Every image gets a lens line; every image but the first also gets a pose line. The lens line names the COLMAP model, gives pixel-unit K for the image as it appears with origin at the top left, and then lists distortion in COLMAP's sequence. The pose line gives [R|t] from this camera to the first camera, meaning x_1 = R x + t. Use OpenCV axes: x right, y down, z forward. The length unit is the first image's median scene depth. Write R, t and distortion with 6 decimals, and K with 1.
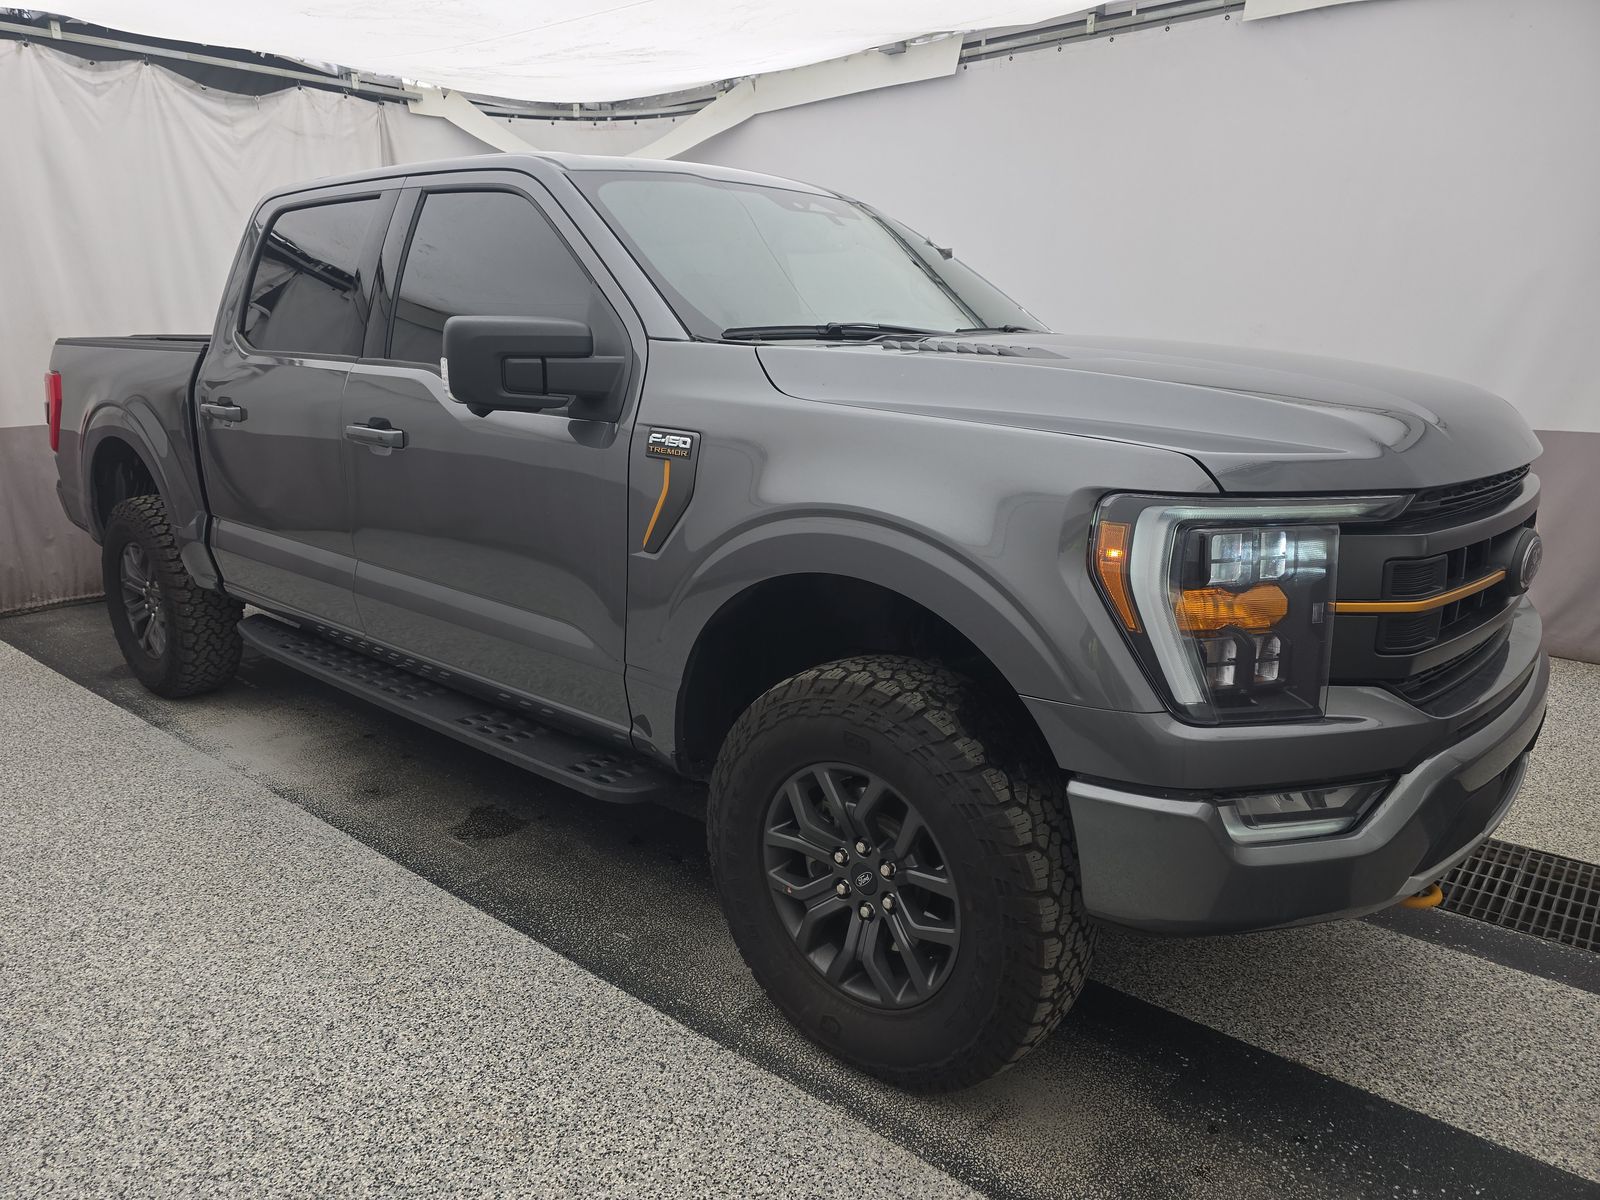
lens RADIAL K [[1085.4, 0, 799.1], [0, 1085.4, 597.9], [0, 0, 1]] dist [0.001724, -0.008697]
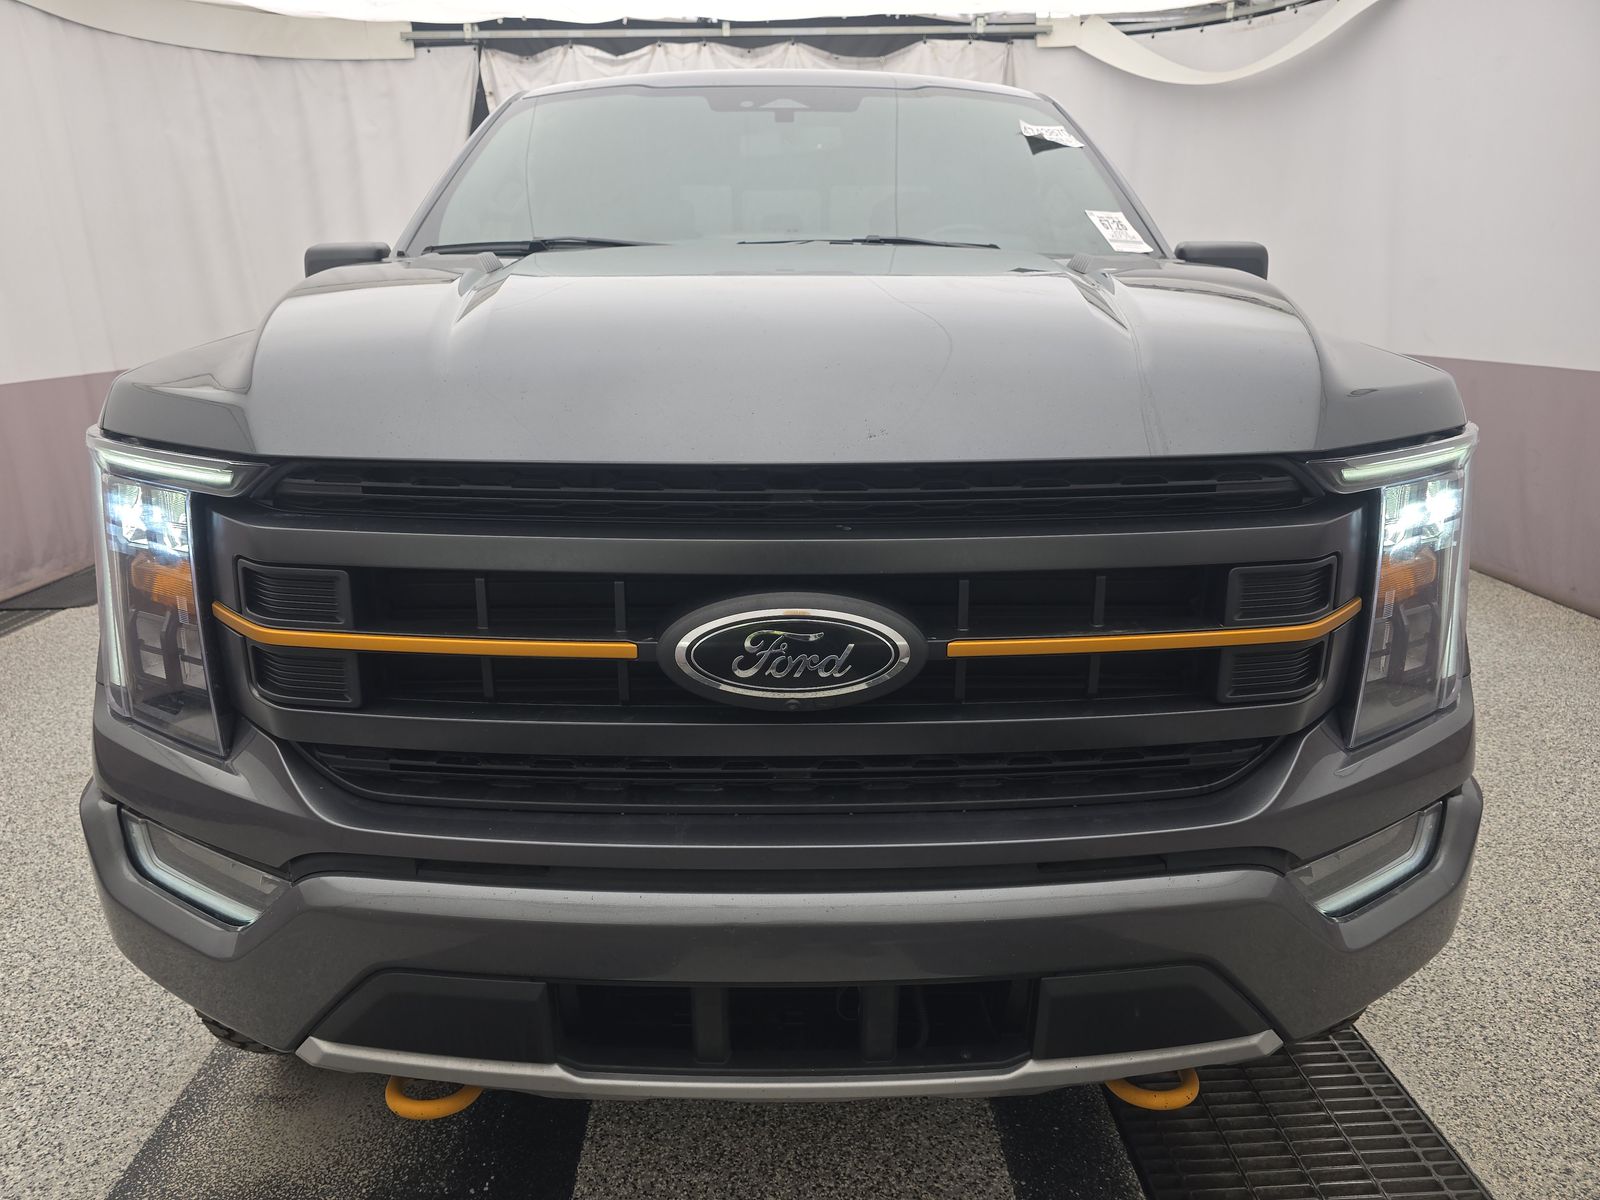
lens RADIAL K [[1085.4, 0, 802.0], [0, 1085.4, 604.9], [0, 0, 1]] dist [0.001724, -0.008697]
pose [[0.668143, 0.196427, -0.717636, 0.327881], [-0.162317, 0.979771, 0.117055, -0.036128], [0.726112, 0.038275, 0.686510, 0.206998]]
